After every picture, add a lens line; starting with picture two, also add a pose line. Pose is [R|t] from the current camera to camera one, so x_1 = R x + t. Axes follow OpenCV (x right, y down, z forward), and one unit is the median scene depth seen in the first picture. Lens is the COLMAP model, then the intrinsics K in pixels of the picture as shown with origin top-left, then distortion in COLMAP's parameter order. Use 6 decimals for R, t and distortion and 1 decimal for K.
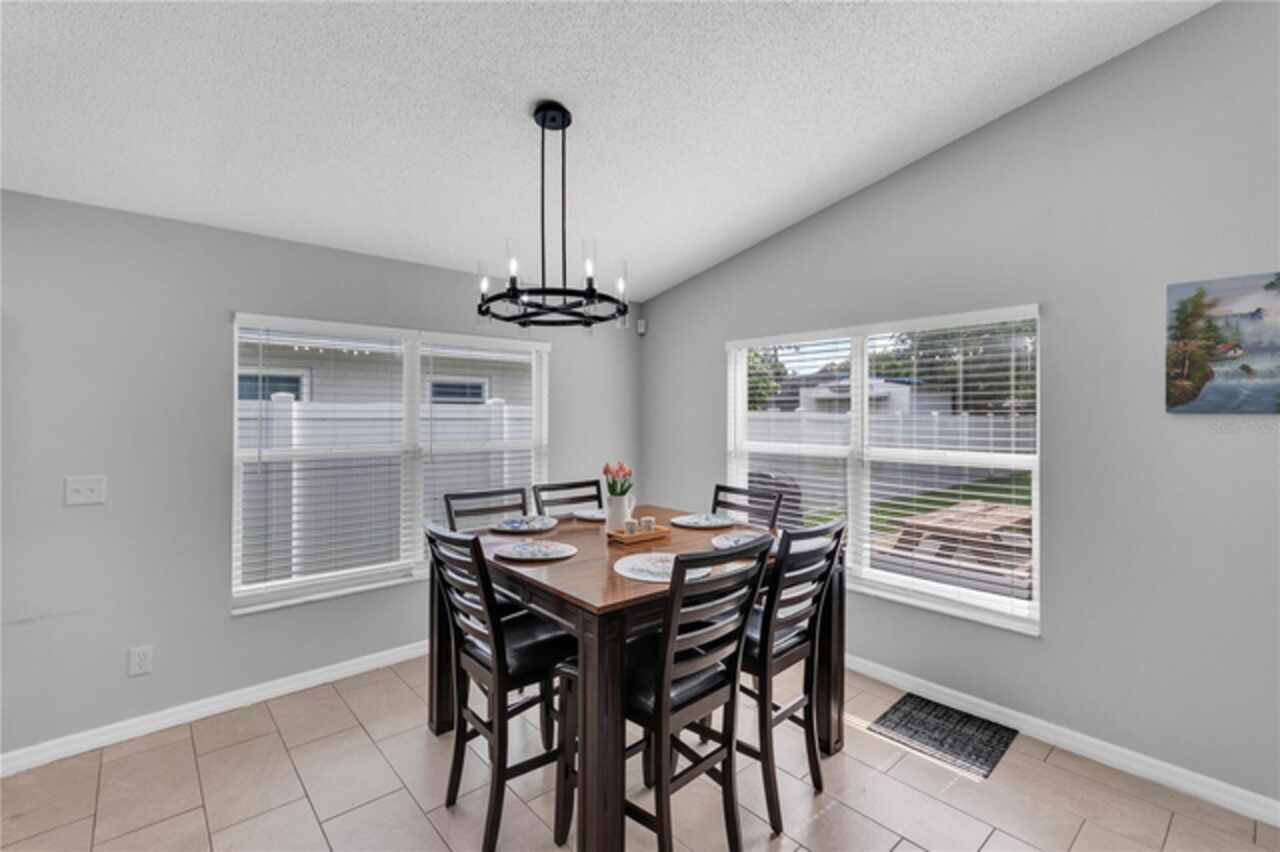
lens RADIAL K [[568.5, 0, 635.2], [0, 568.5, 425.3], [0, 0, 1]] dist [0.001070, -0.003668]
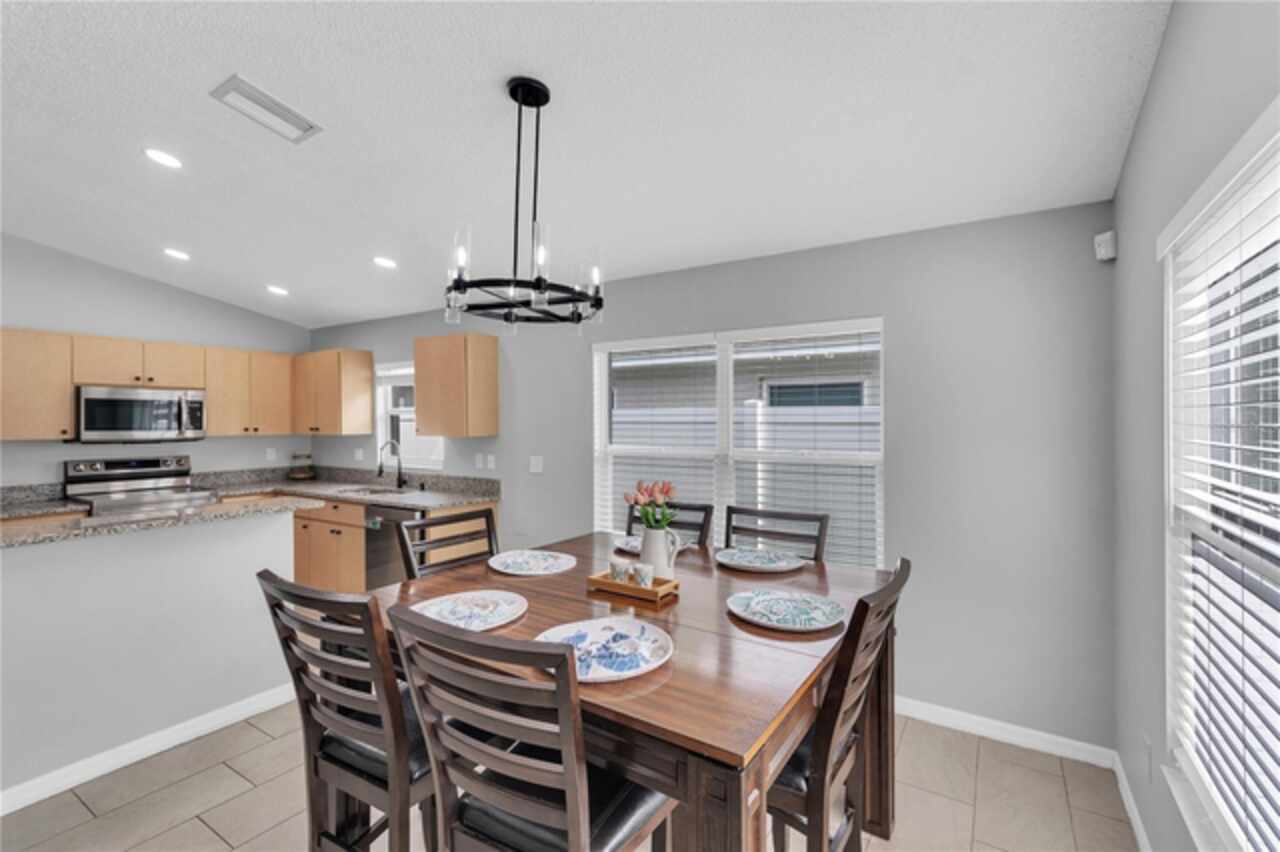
lens RADIAL K [[568.5, 0, 635.2], [0, 568.5, 425.3], [0, 0, 1]] dist [0.001070, -0.003668]
pose [[0.274338, 0.004854, -0.961621, 0.785887], [-0.016481, 0.999864, 0.000345, -0.007852], [0.961492, 0.015754, 0.274380, 0.922382]]
